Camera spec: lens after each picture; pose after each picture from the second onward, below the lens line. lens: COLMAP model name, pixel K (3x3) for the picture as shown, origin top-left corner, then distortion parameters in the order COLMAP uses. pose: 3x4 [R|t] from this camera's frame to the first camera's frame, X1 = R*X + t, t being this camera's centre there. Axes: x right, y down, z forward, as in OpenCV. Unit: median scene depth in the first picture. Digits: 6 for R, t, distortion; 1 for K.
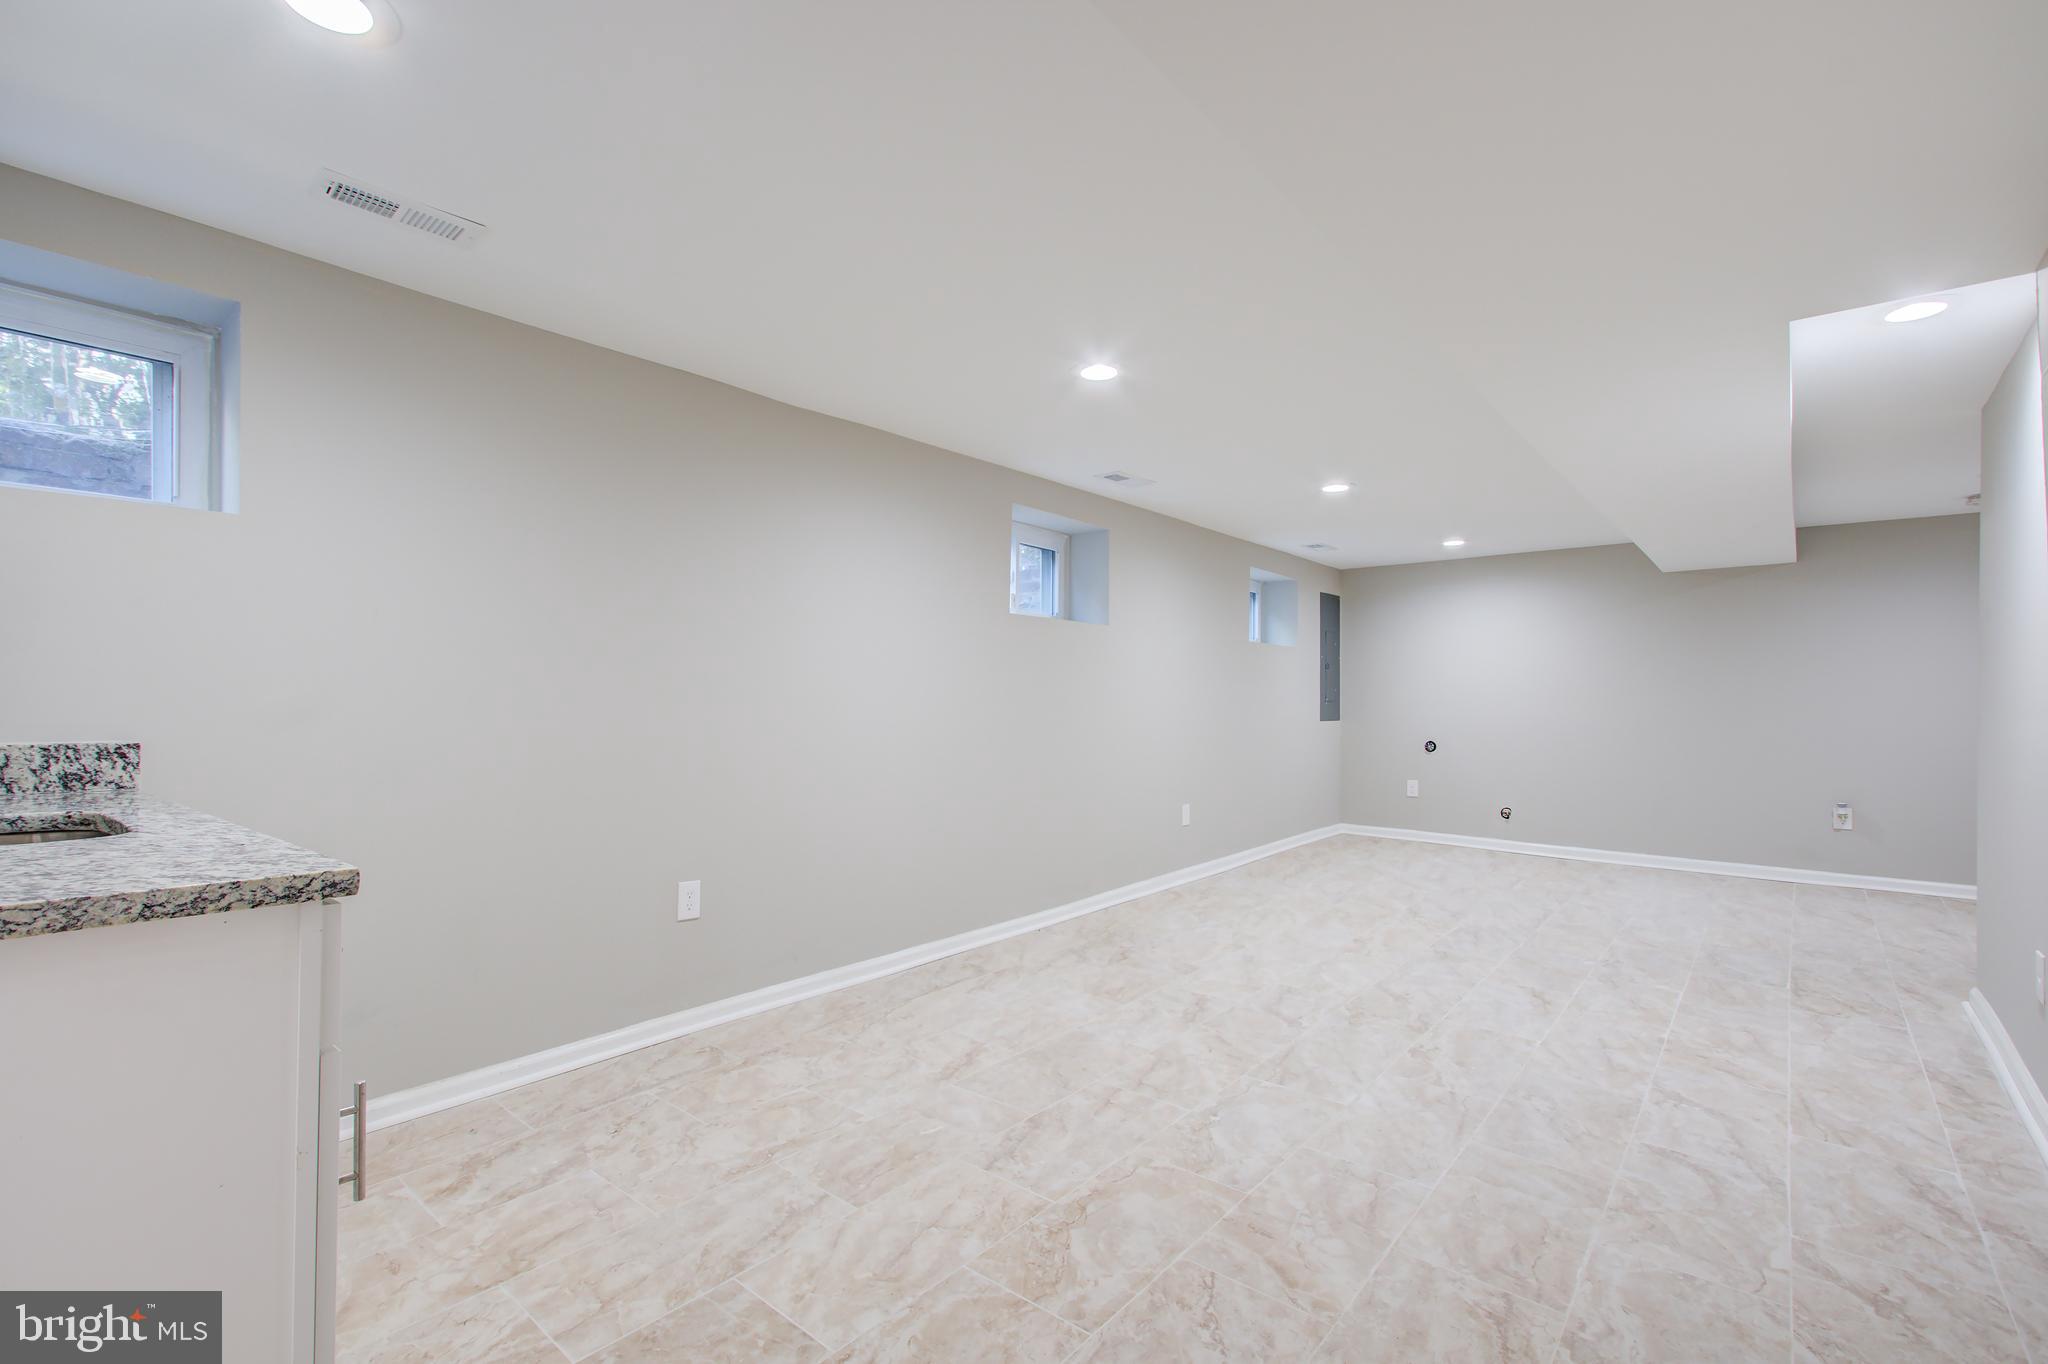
lens RADIAL K [[938.9, 0, 1037.1], [0, 938.9, 695.1], [0, 0, 1]] dist [0.004249, -0.000730]
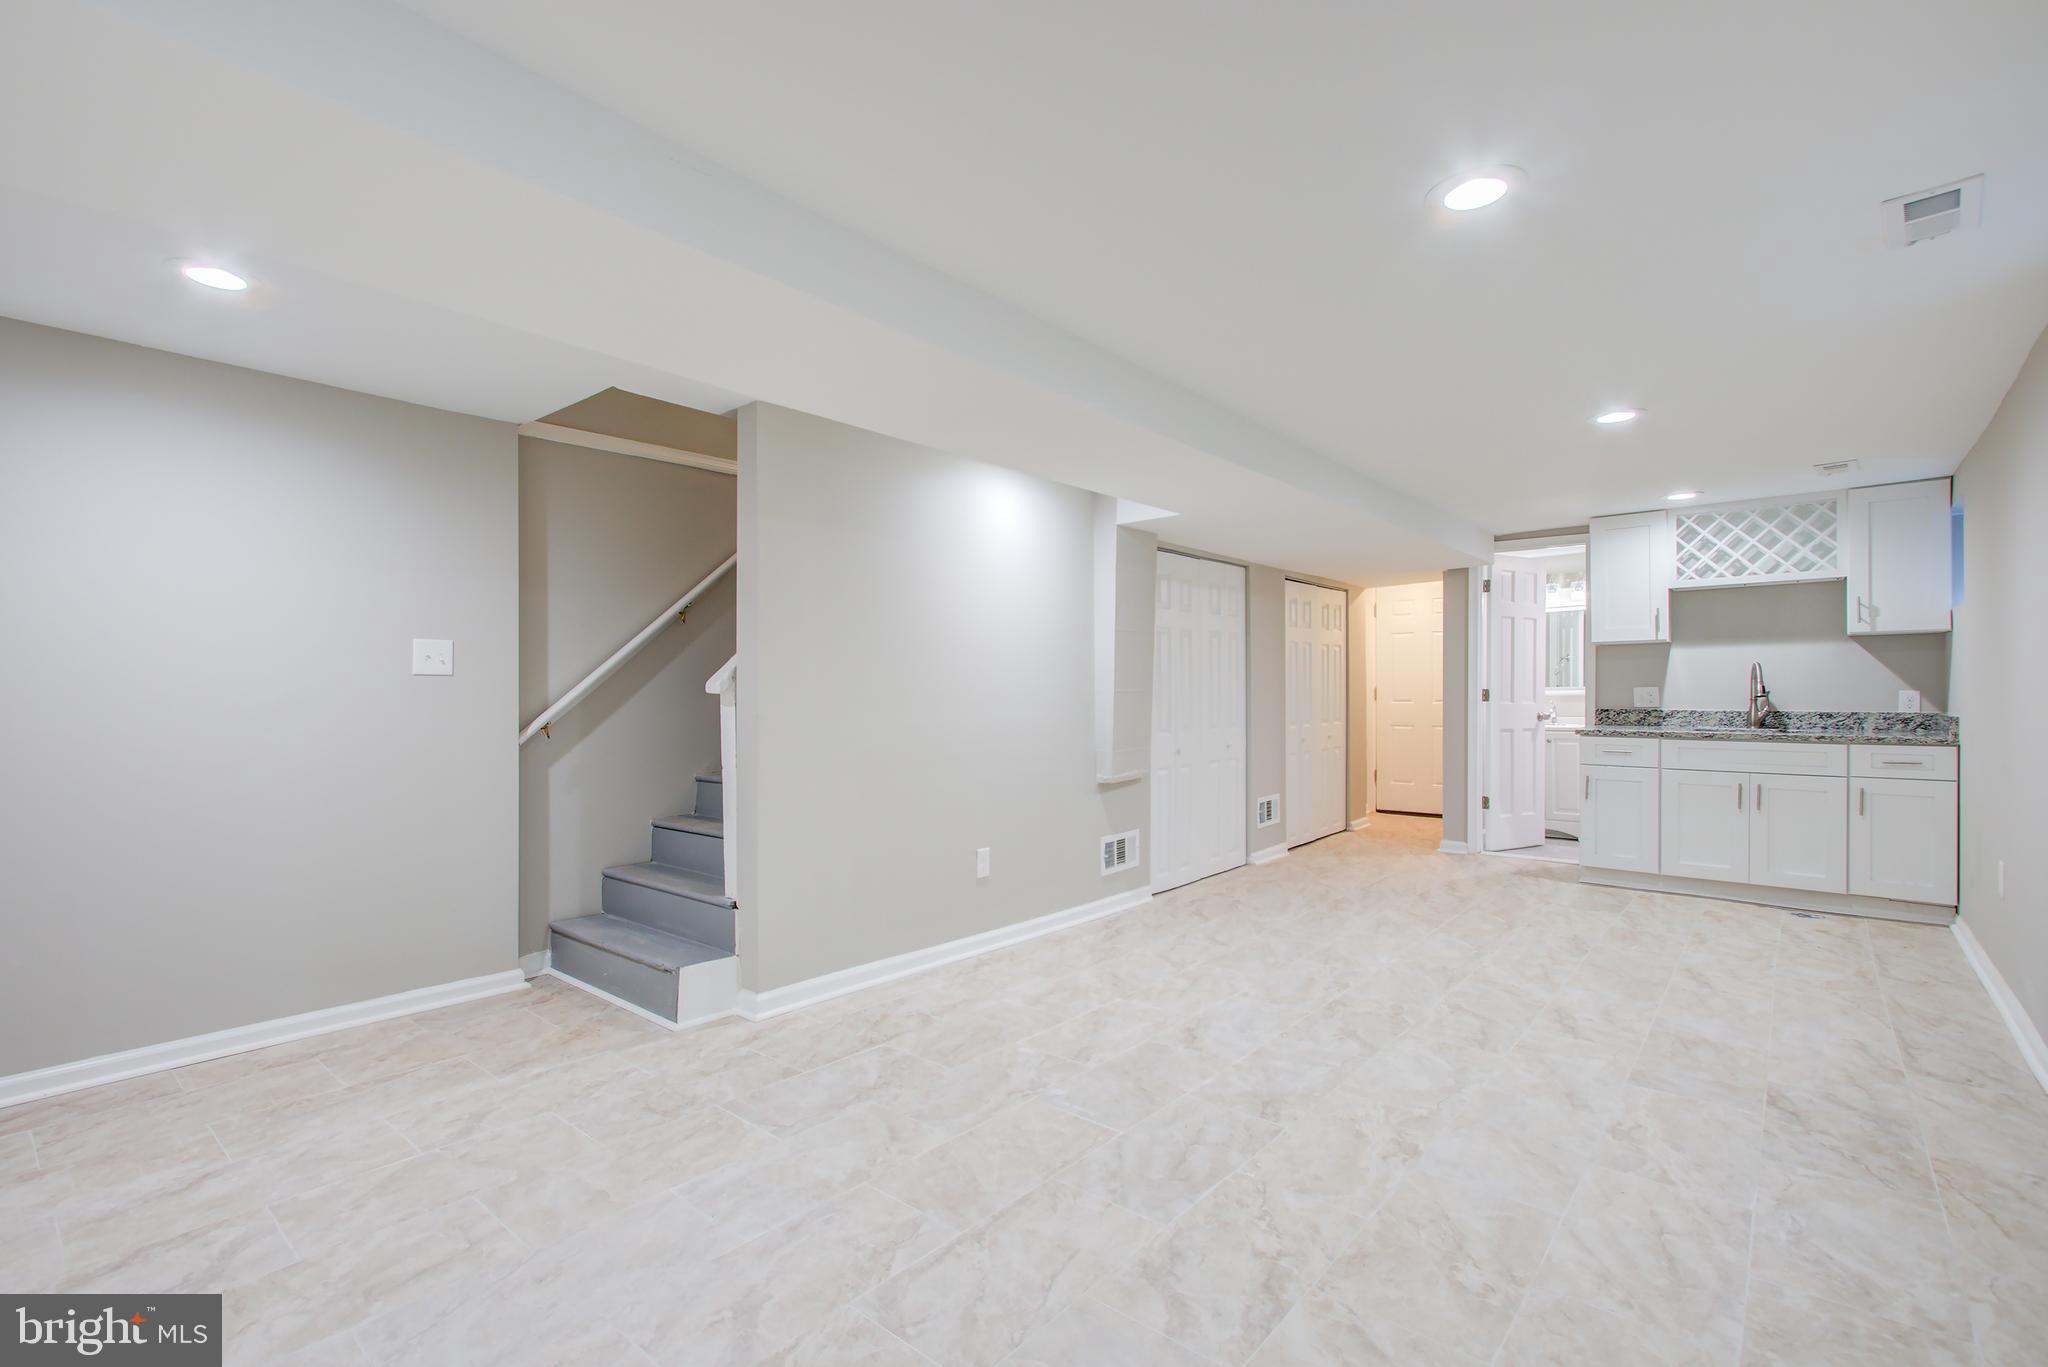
lens RADIAL K [[938.9, 0, 1022.3], [0, 938.9, 698.2], [0, 0, 1]] dist [0.004249, -0.000730]
pose [[-0.999868, 0.001208, 0.016212, 0.919857], [0.001114, 0.999982, -0.005821, 0.011692], [-0.016219, -0.005803, -0.999852, 2.559980]]
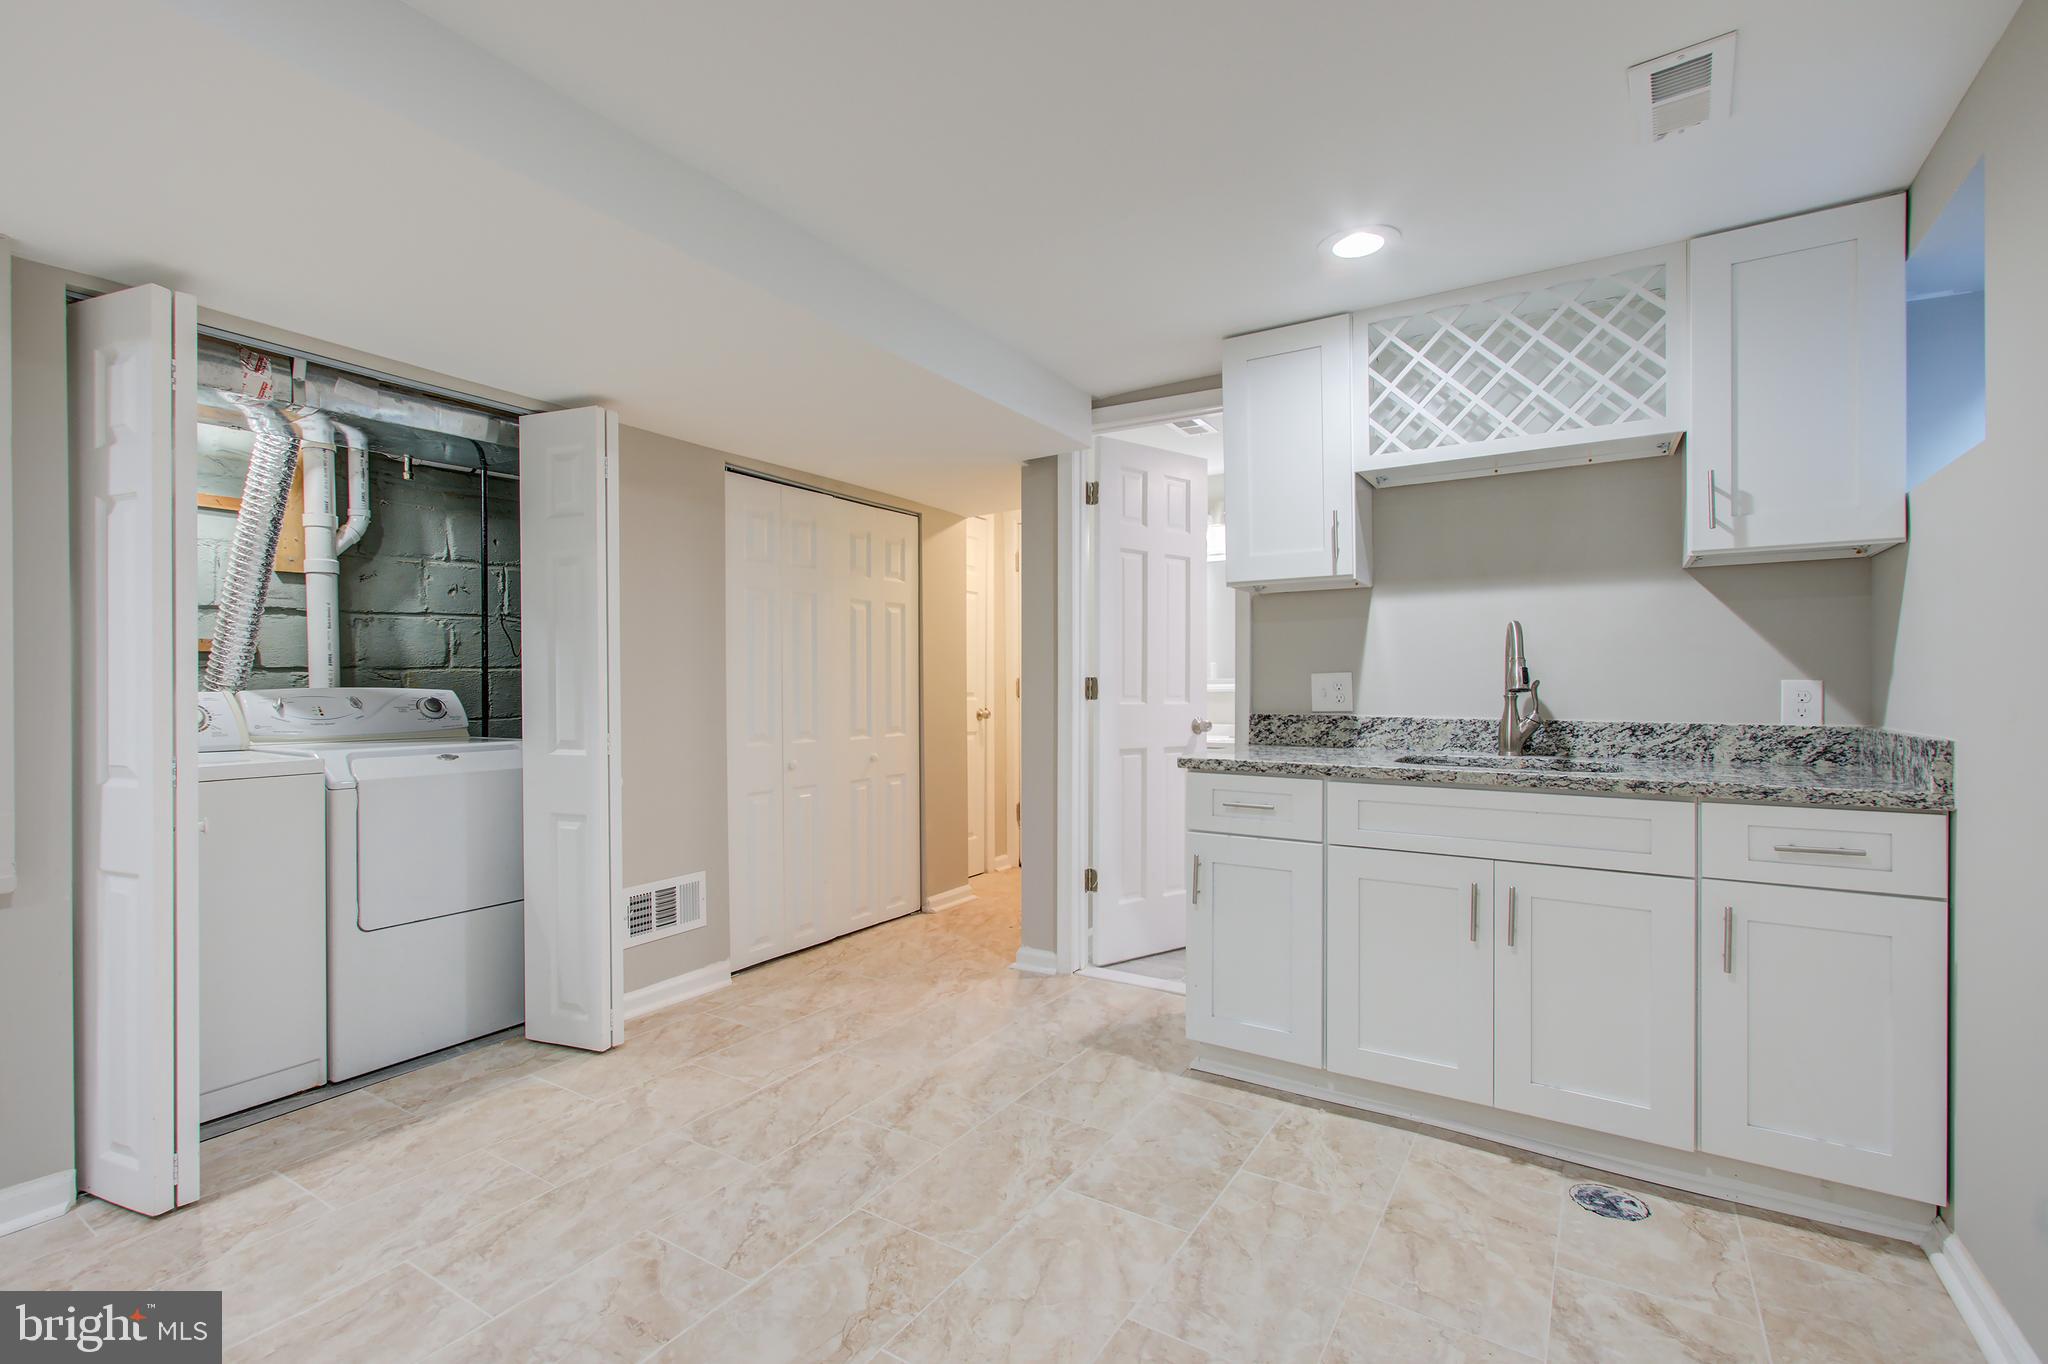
lens RADIAL K [[938.9, 0, 1019.8], [0, 938.9, 682.5], [0, 0, 1]] dist [0.004249, -0.000730]
pose [[-0.992500, -0.007482, -0.122012, 0.003582], [-0.004844, 0.999748, -0.021900, 0.013132], [0.122145, -0.021145, -0.992287, 1.418148]]
